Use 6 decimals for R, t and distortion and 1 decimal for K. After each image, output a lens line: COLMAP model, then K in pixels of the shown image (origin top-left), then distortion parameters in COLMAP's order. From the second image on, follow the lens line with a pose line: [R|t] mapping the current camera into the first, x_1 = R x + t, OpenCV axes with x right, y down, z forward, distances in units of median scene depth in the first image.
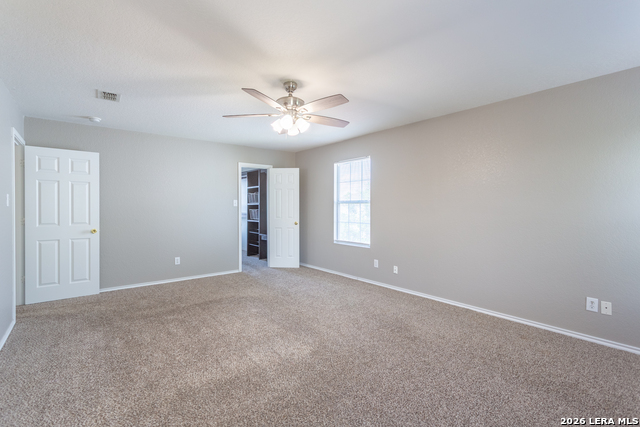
lens RADIAL K [[299.3, 0, 317.7], [0, 299.3, 210.6], [0, 0, 1]] dist [-0.000278, 0.003904]
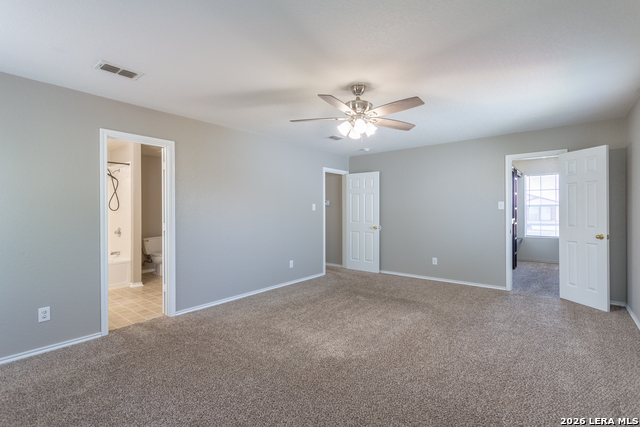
lens RADIAL K [[299.3, 0, 317.9], [0, 299.3, 214.4], [0, 0, 1]] dist [-0.000278, 0.003904]
pose [[0.206126, 0.014799, -0.978414, 0.739369], [-0.005519, 0.999887, 0.013961, -0.015017], [0.978510, 0.002522, 0.206185, 0.581326]]
